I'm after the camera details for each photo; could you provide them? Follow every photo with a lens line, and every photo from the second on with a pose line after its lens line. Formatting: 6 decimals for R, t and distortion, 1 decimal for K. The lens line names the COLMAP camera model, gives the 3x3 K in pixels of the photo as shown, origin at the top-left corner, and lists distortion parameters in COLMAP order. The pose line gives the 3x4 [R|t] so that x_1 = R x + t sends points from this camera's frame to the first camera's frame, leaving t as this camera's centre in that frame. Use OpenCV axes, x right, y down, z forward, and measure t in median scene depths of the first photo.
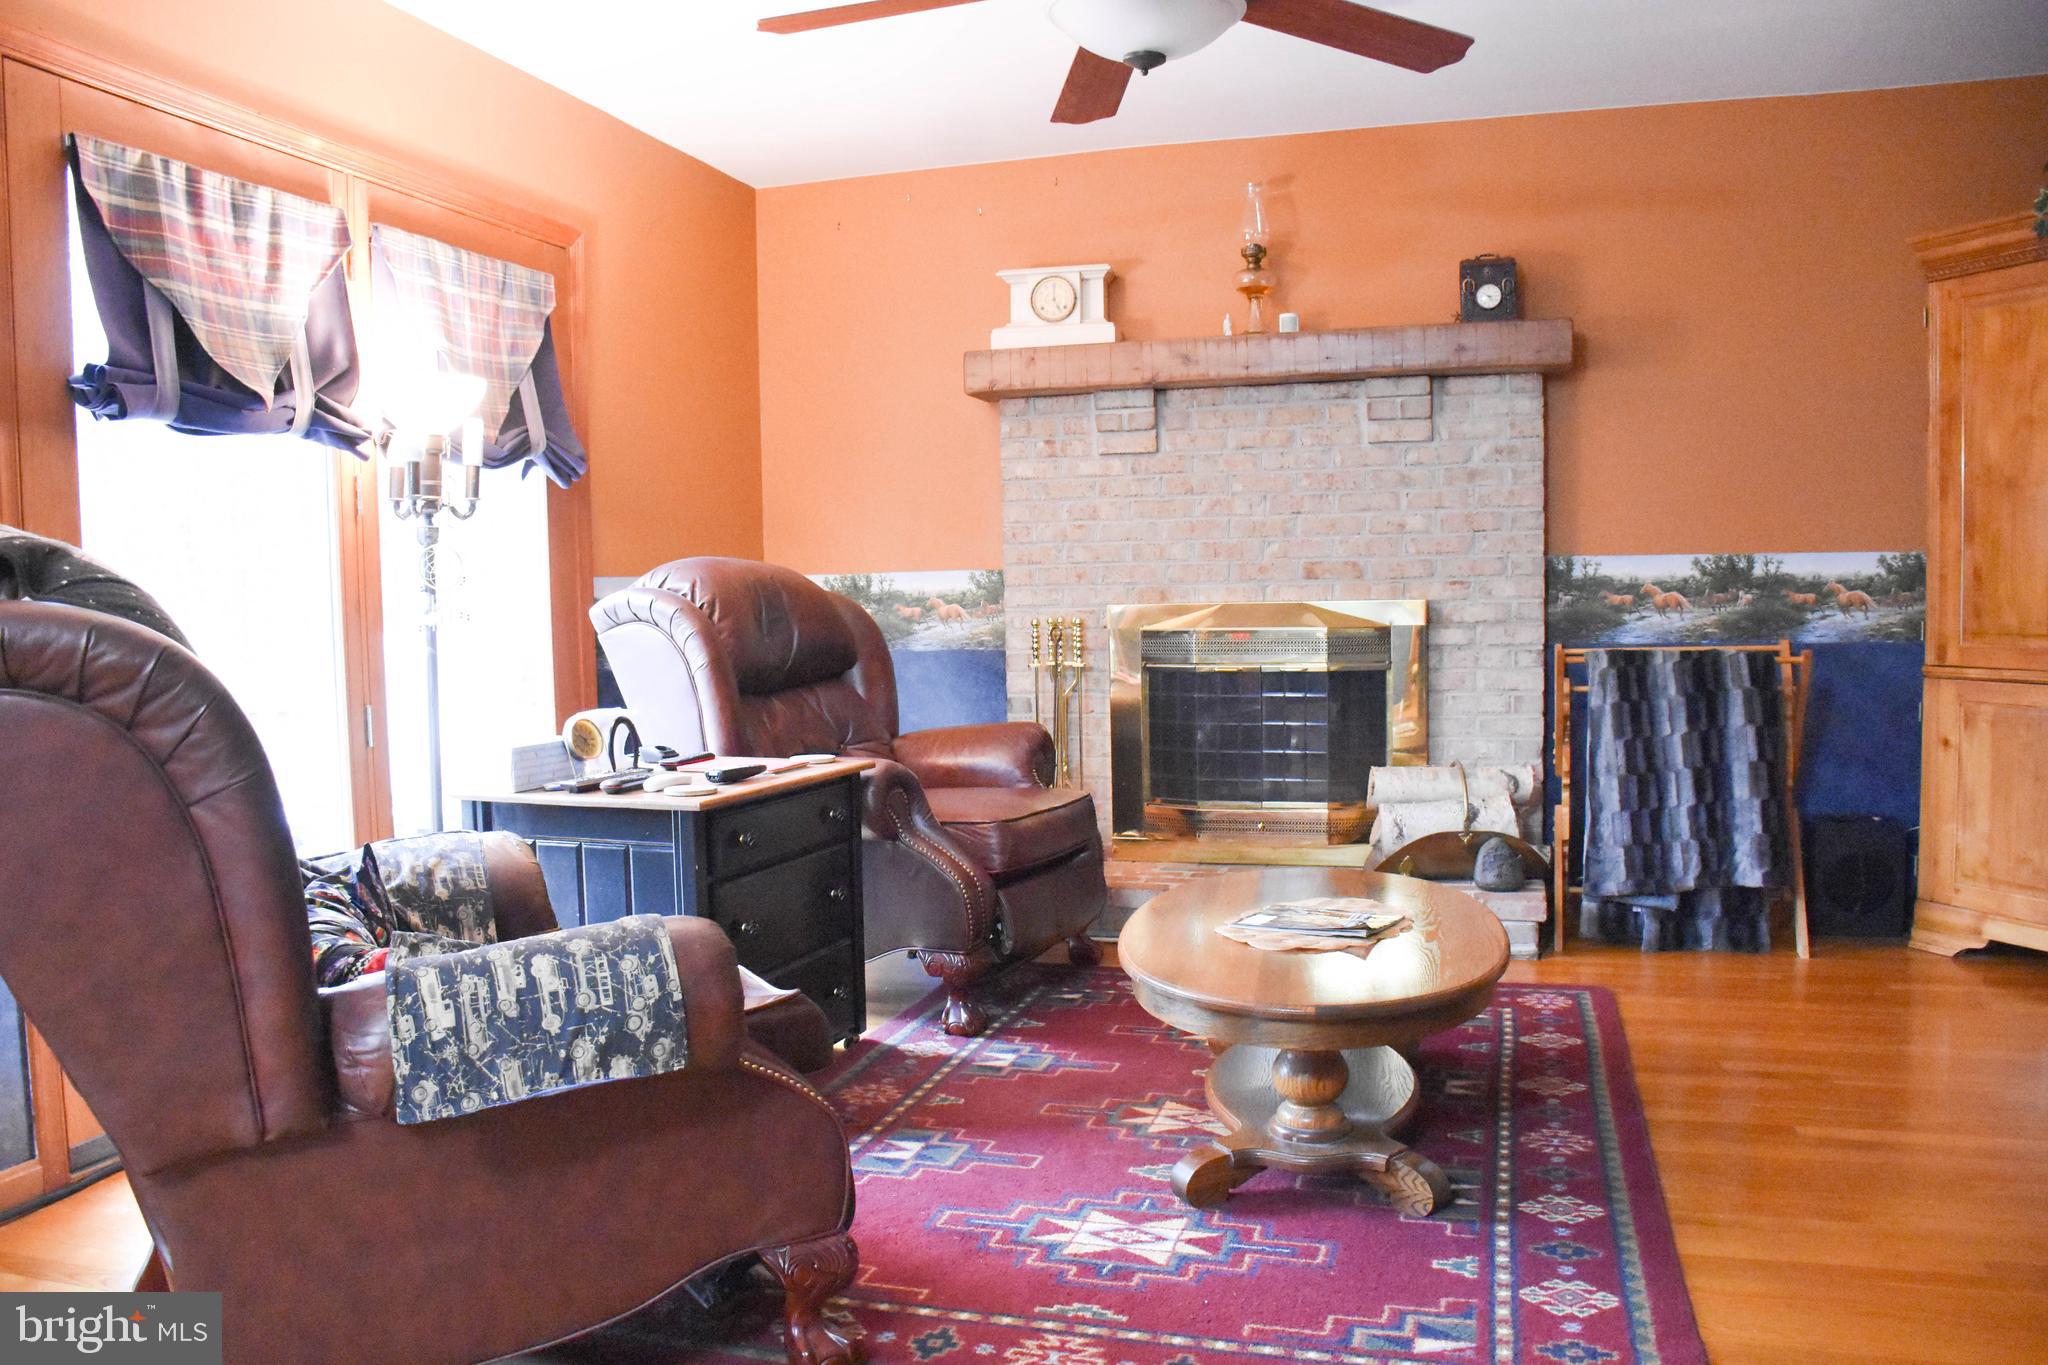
lens RADIAL K [[1617.3, 0, 1015.7], [0, 1617.3, 701.9], [0, 0, 1]] dist [-0.150395, 0.096155]
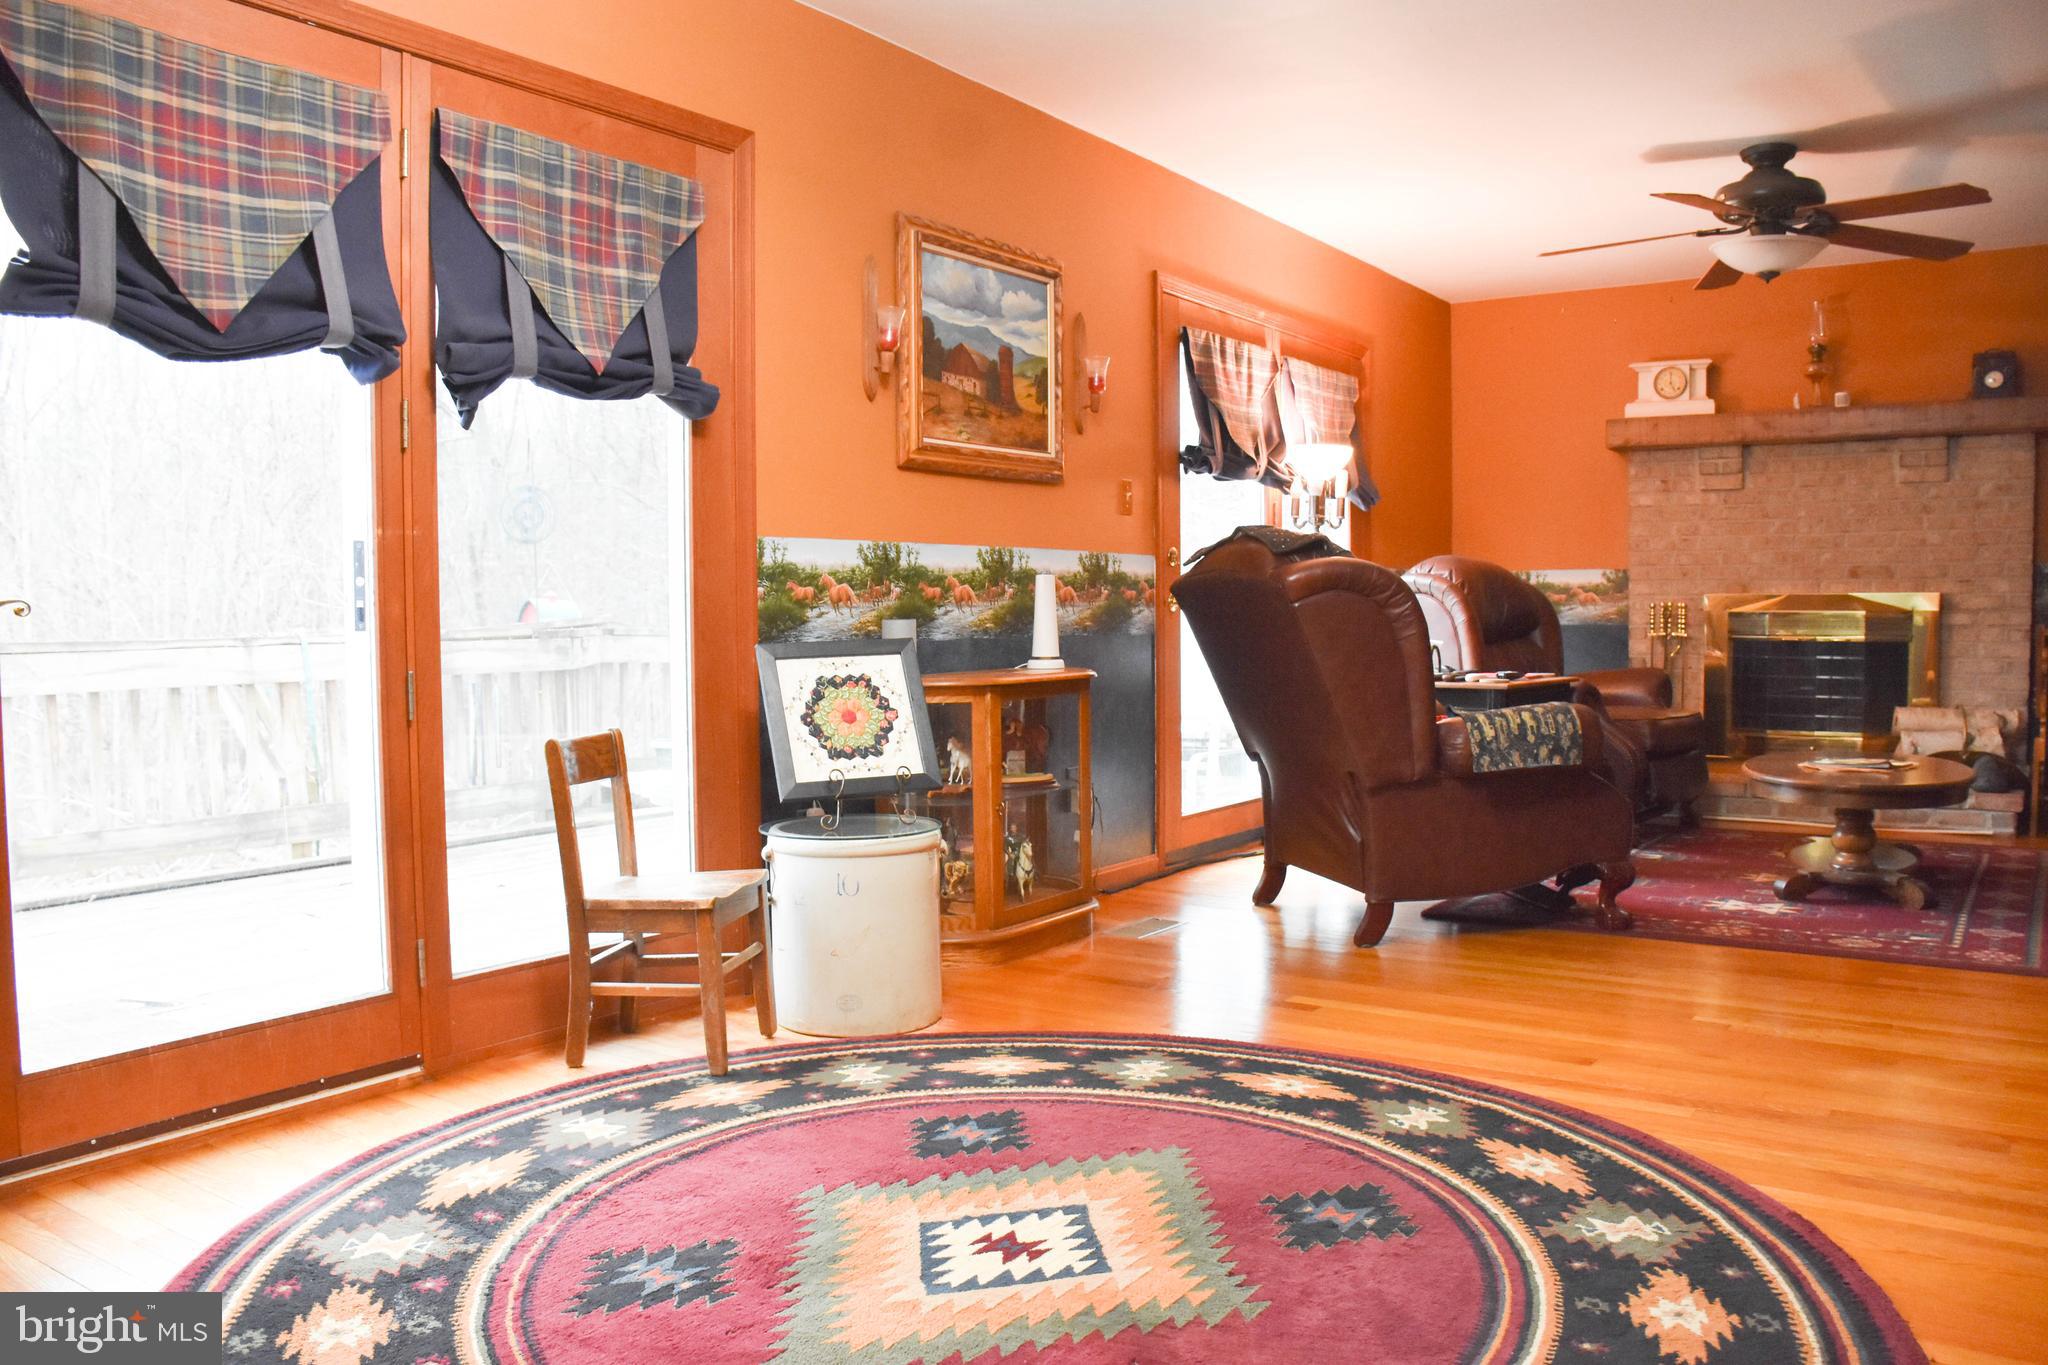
lens RADIAL K [[1617.3, 0, 1007.4], [0, 1617.3, 691.0], [0, 0, 1]] dist [-0.150395, 0.096155]
pose [[0.953369, 0.030676, -0.300243, -0.121265], [-0.035188, 0.999334, -0.009629, 0.067426], [0.299748, 0.019745, 0.953814, -0.574470]]
